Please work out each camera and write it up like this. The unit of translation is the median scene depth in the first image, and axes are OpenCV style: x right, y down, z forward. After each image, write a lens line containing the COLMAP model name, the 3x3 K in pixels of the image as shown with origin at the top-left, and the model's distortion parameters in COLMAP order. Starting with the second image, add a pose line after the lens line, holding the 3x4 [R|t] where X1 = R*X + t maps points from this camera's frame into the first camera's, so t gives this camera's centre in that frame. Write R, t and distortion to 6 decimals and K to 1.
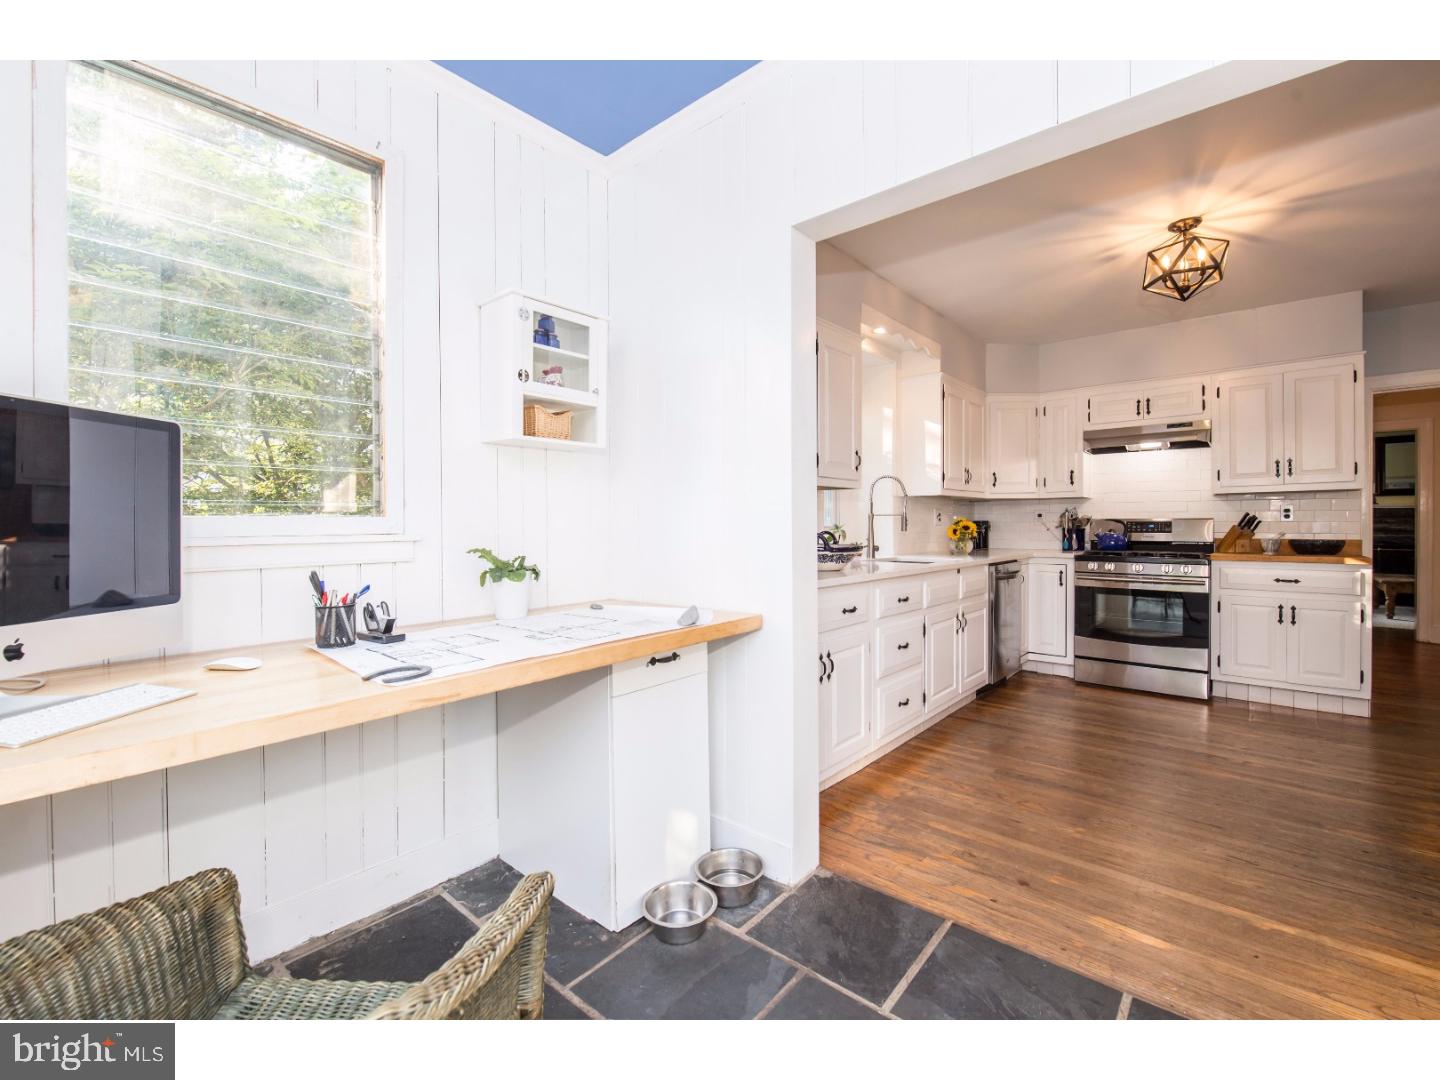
lens RADIAL K [[627.3, 0, 711.1], [0, 627.3, 529.8], [0, 0, 1]] dist [-0.000585, -0.002398]
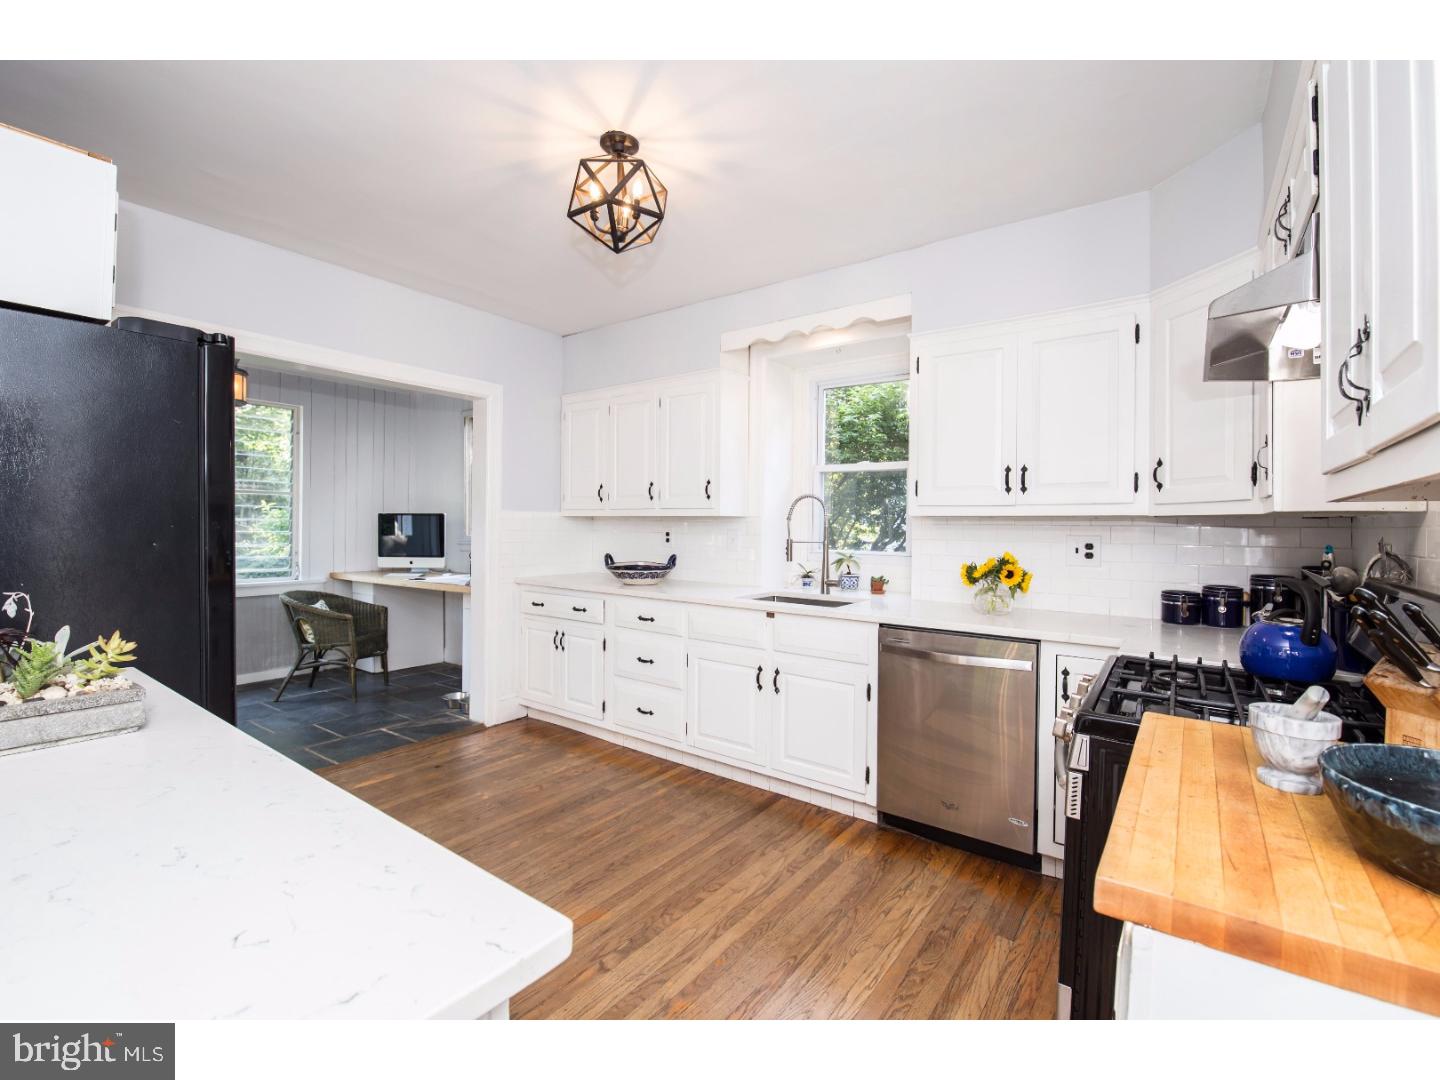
lens RADIAL K [[627.3, 0, 706.3], [0, 627.3, 529.0], [0, 0, 1]] dist [-0.000585, -0.002398]
pose [[0.065791, -0.011585, -0.997766, 1.039856], [-0.019819, 0.999720, -0.012915, -0.025988], [0.997637, 0.020624, 0.065542, 0.748153]]
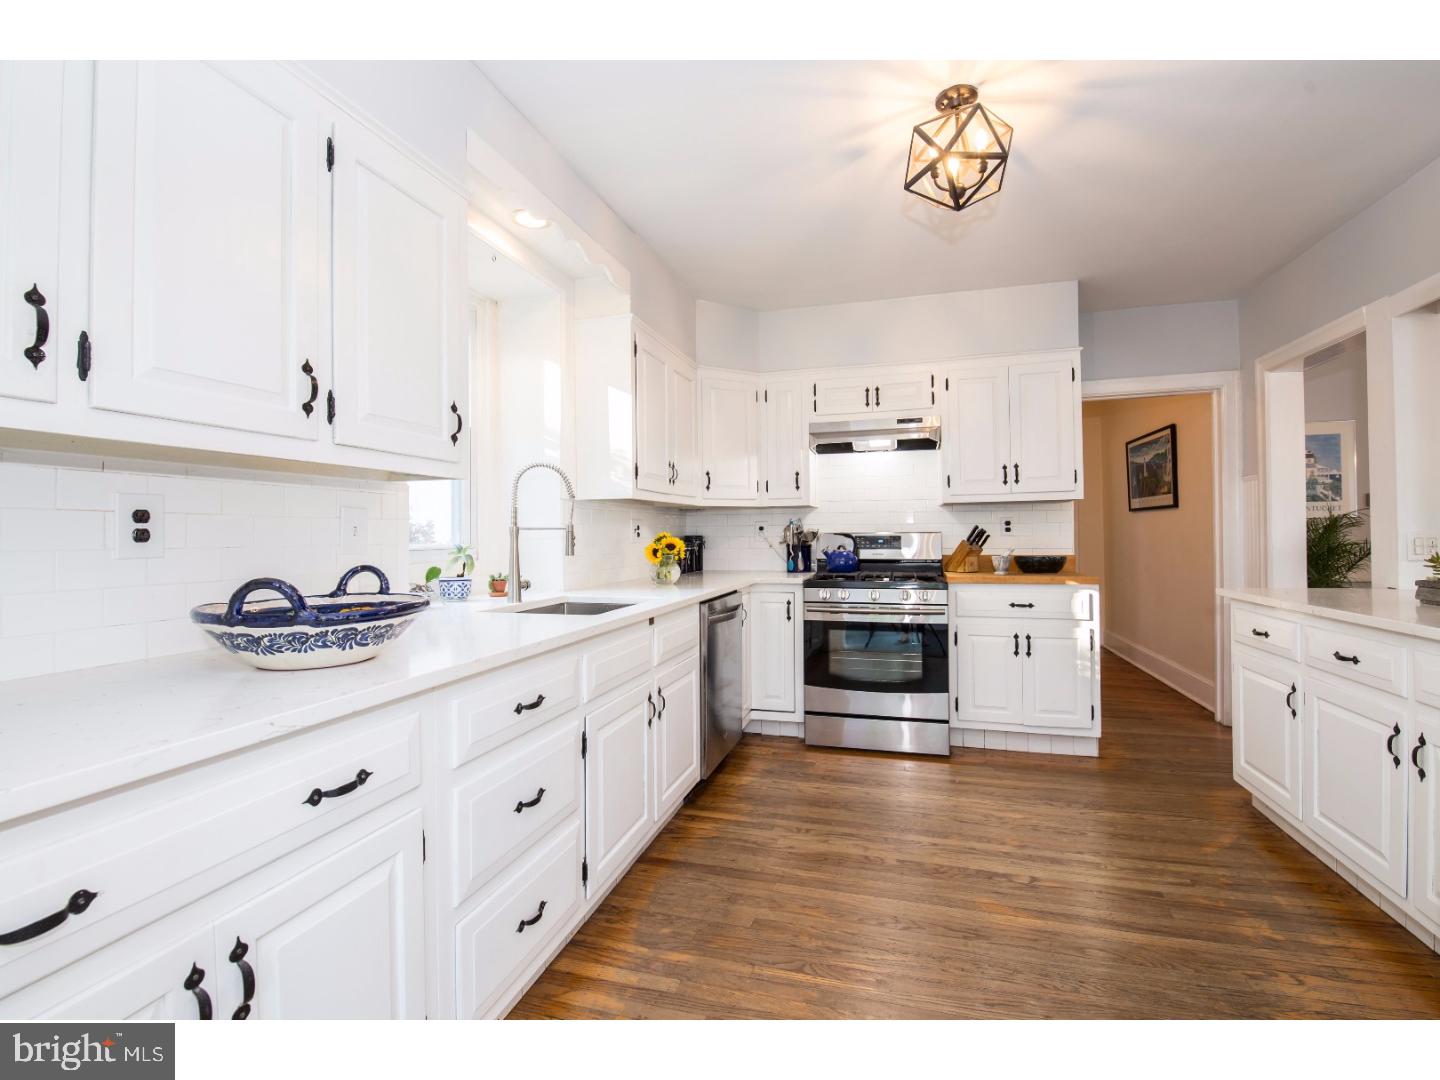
lens RADIAL K [[627.3, 0, 724.3], [0, 627.3, 533.8], [0, 0, 1]] dist [-0.000585, -0.002398]
pose [[0.905976, -0.004436, 0.423306, 0.172463], [0.009259, 0.999914, -0.009339, -0.010775], [-0.423228, 0.012380, 0.905938, 0.357001]]
